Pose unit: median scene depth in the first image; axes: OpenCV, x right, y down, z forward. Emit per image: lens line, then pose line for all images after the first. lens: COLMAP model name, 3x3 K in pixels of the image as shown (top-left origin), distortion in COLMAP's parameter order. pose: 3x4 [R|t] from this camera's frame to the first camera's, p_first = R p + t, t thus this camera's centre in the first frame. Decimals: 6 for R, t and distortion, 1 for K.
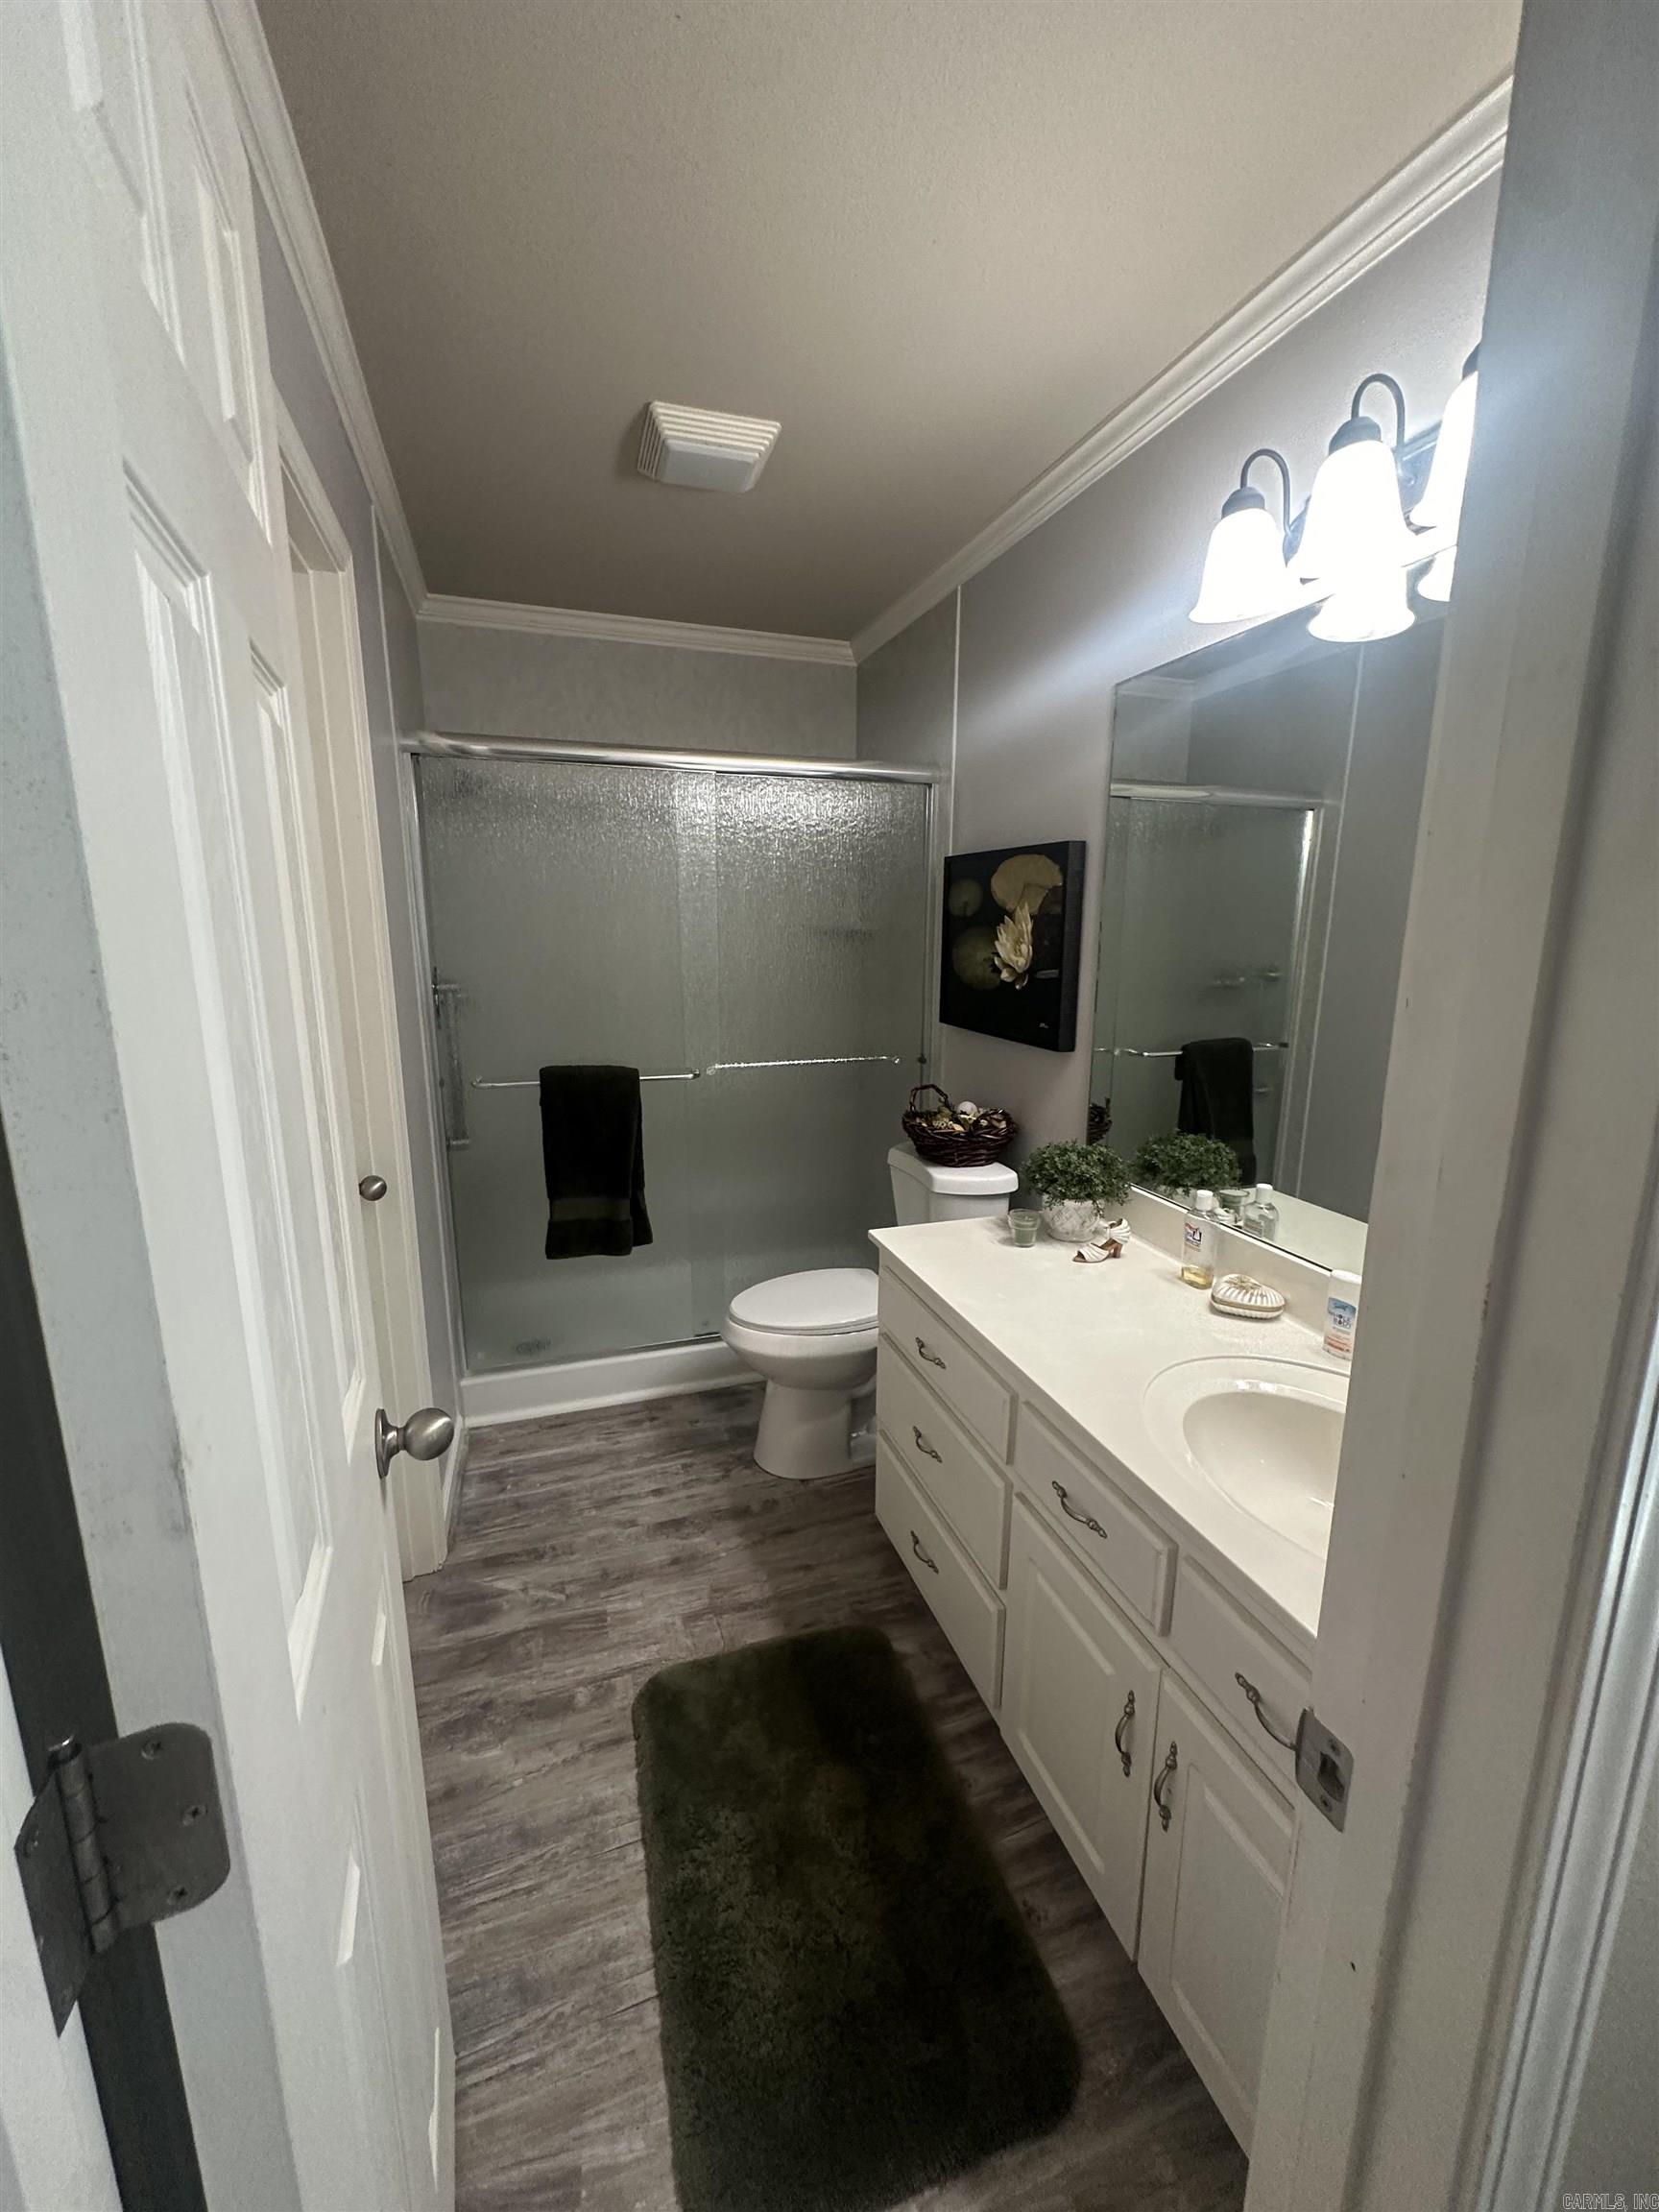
lens RADIAL K [[886.6, 0, 829.5], [0, 886.6, 1106.0], [0, 0, 1]] dist [-0.001495, 0.000178]
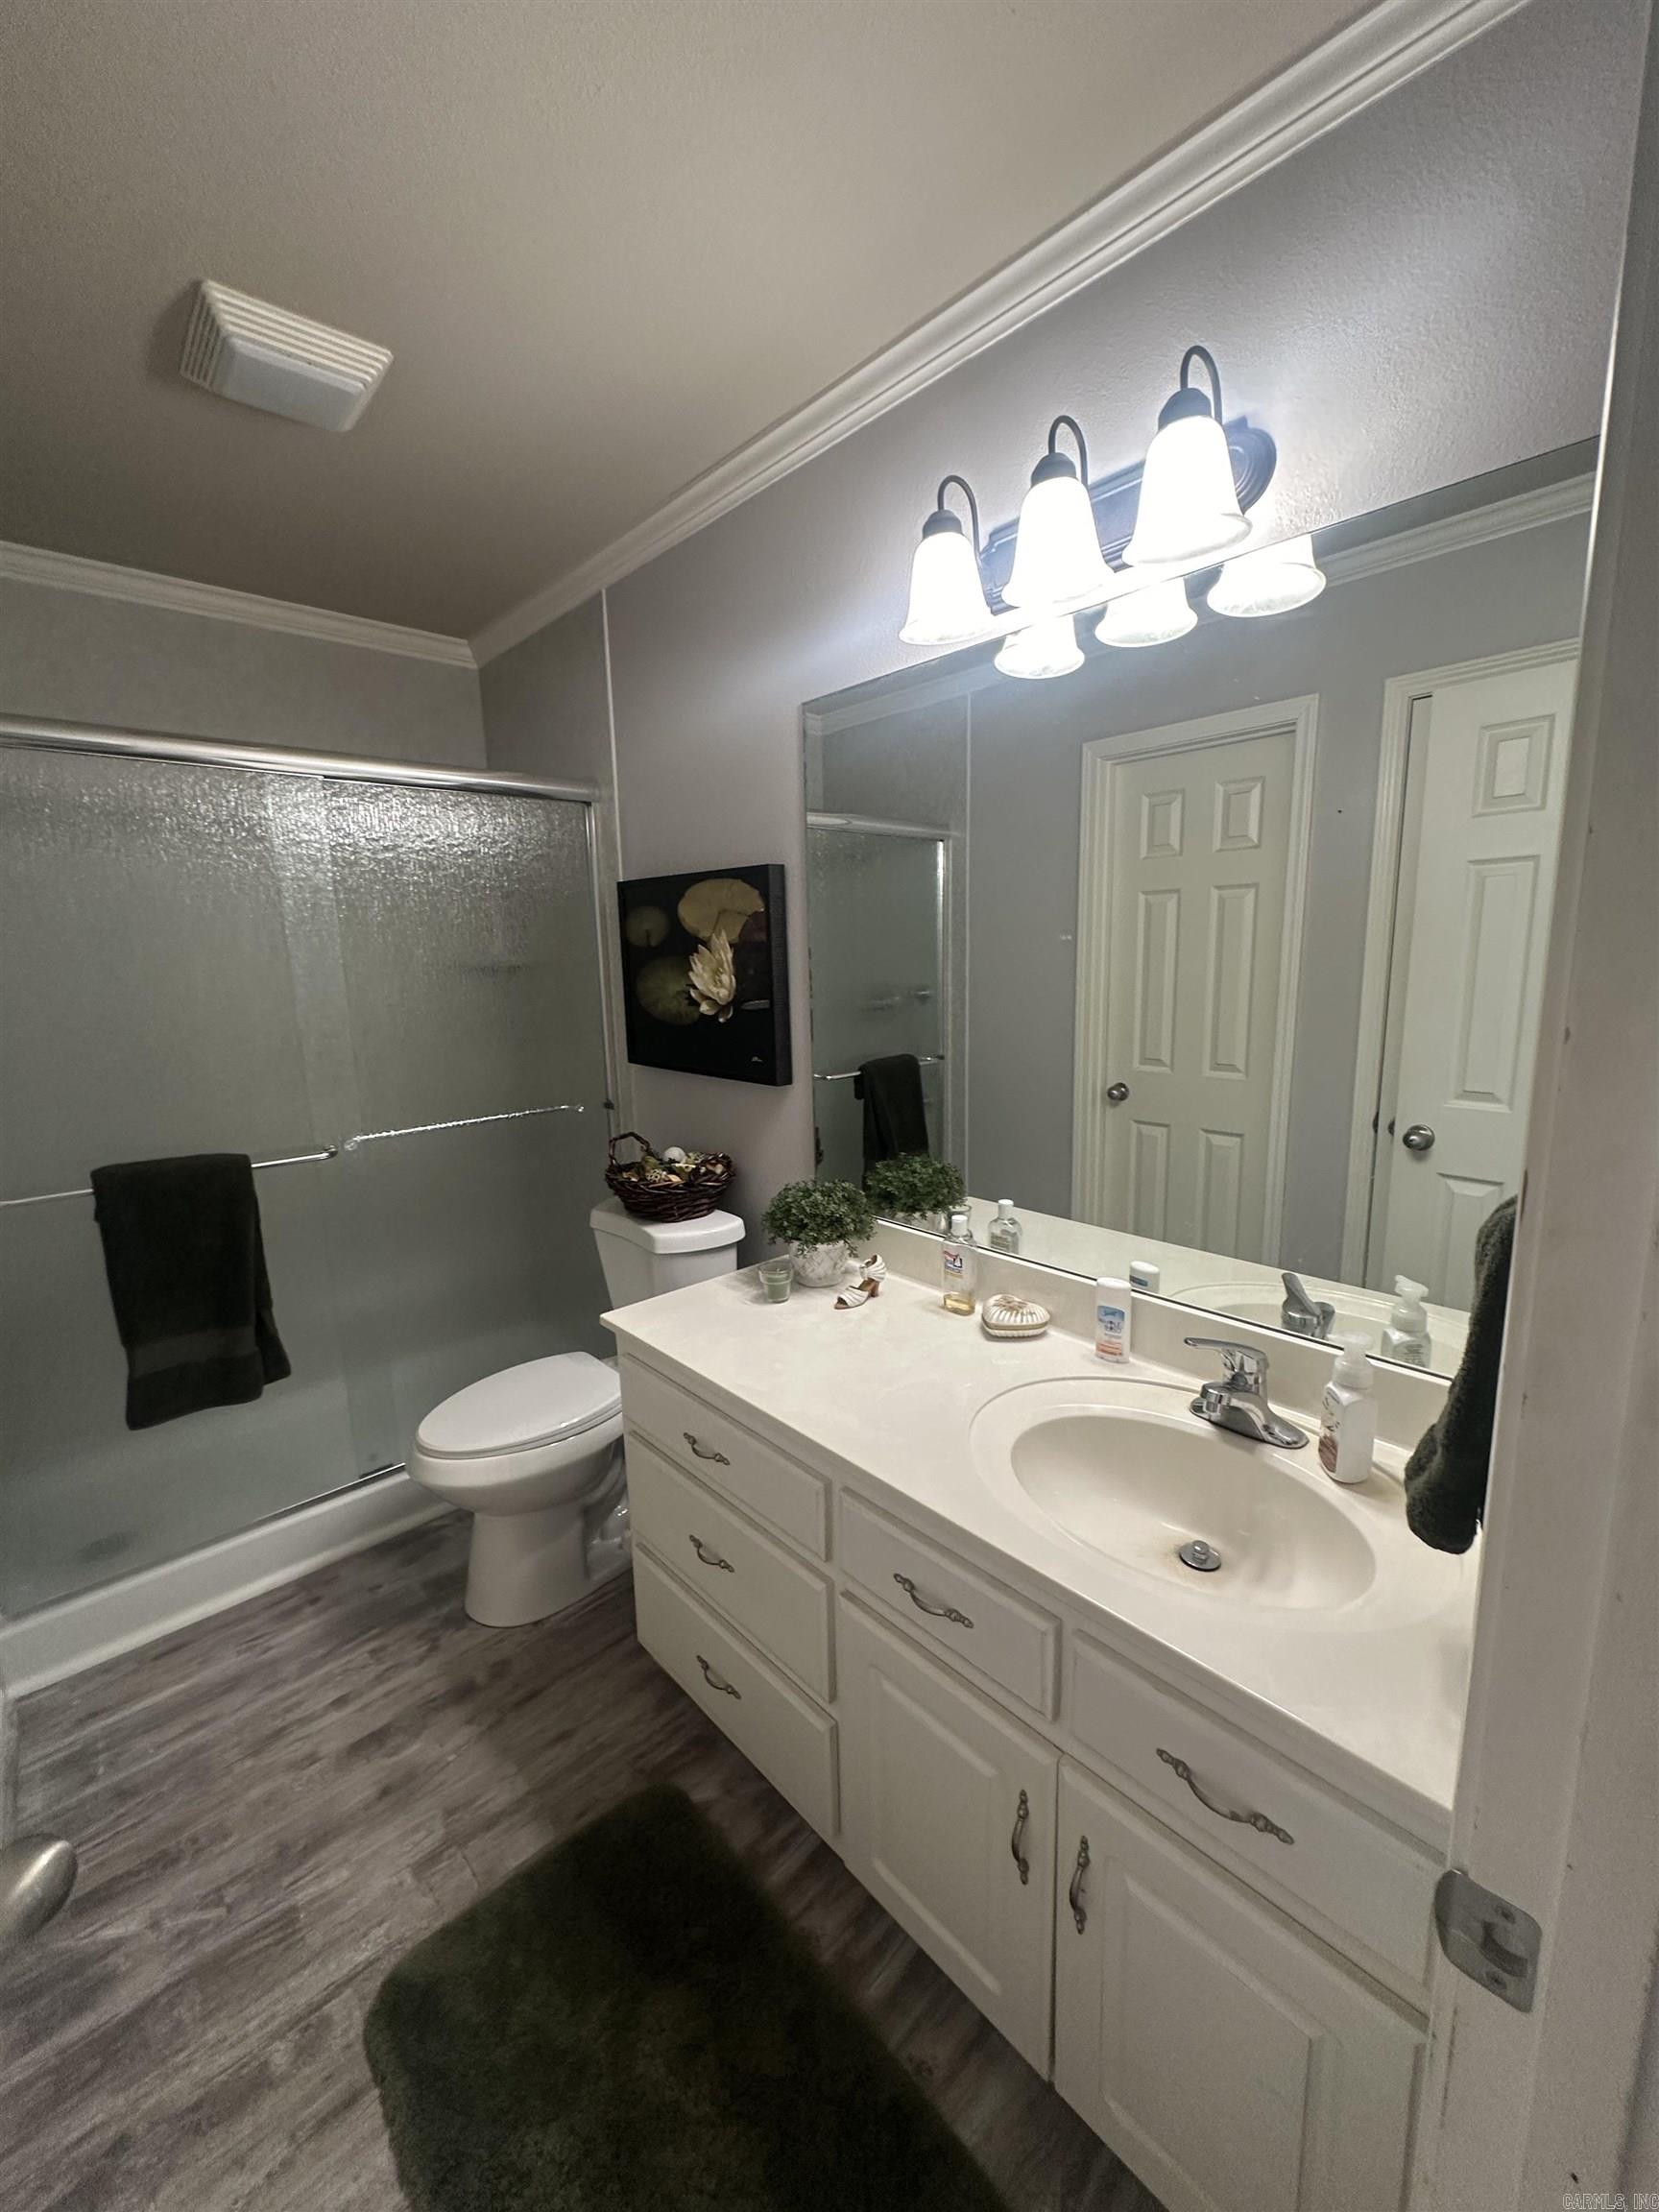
lens RADIAL K [[886.6, 0, 829.5], [0, 886.6, 1106.0], [0, 0, 1]] dist [-0.001495, 0.000178]
pose [[0.911767, -0.098008, 0.398844, -0.072269], [0.110413, 0.993852, -0.008189, -0.026976], [-0.395589, 0.051505, 0.916982, 0.116457]]
